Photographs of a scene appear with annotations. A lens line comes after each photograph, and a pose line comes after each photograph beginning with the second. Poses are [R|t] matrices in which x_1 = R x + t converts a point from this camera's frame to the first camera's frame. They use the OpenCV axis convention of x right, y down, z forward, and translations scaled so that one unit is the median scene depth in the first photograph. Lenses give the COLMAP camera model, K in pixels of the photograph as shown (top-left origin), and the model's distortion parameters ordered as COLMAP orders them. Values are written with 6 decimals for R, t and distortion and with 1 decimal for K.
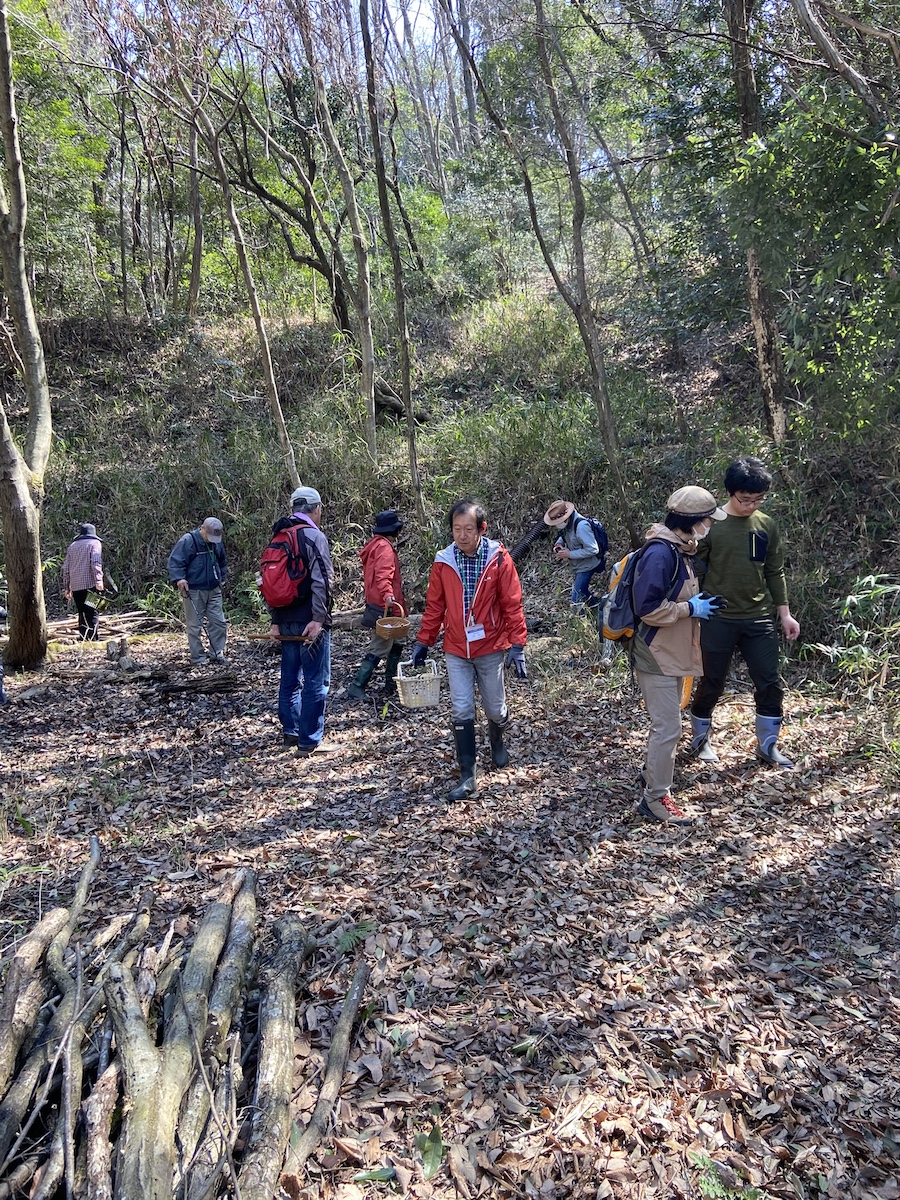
lens RADIAL K [[912.2, 0, 457.5], [0, 912.2, 580.1], [0, 0, 1]] dist [0.128459, -0.156406]
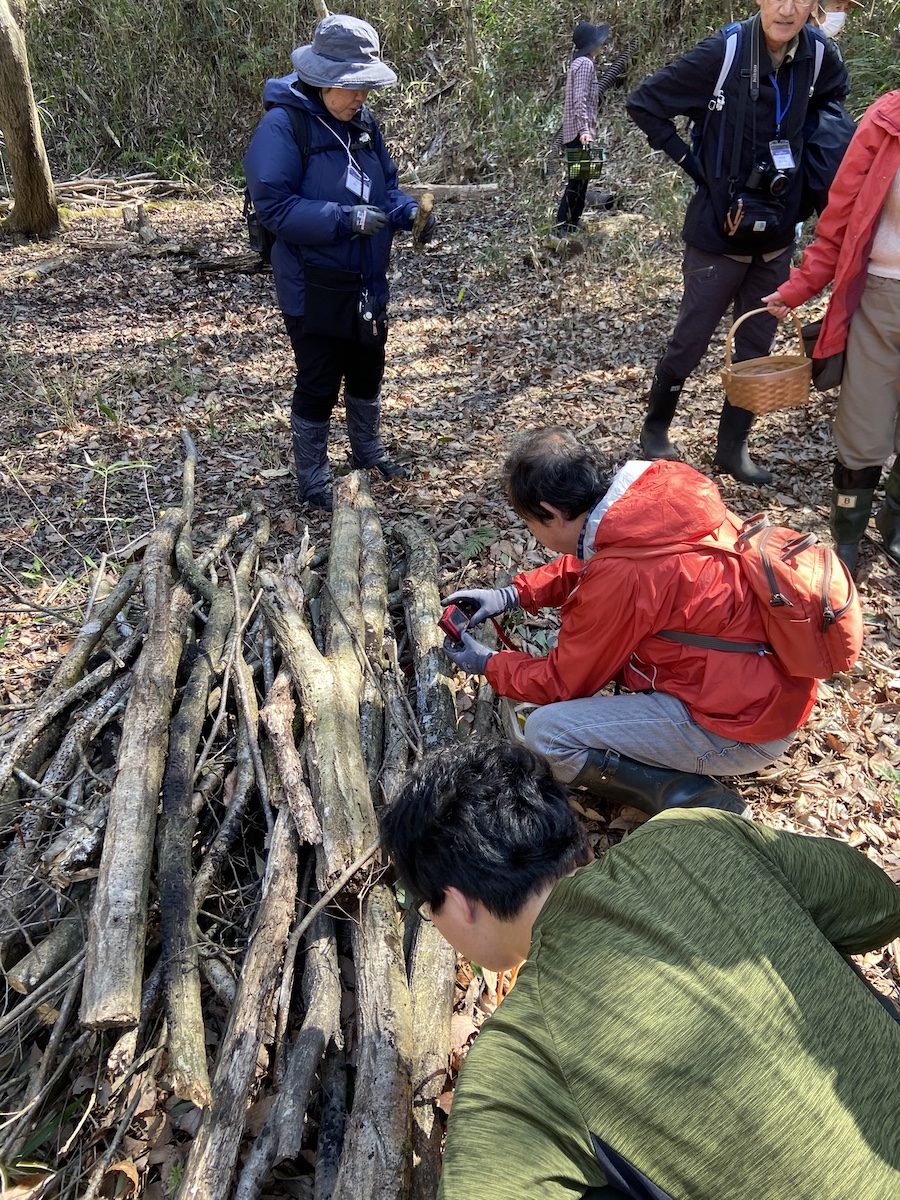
lens RADIAL K [[912.2, 0, 457.5], [0, 912.2, 580.1], [0, 0, 1]] dist [0.128459, -0.156406]
pose [[0.999745, 0.021531, -0.006823, -0.084503], [-0.016700, 0.908050, 0.418528, 0.019834], [0.015206, -0.418308, 0.908178, 0.092522]]
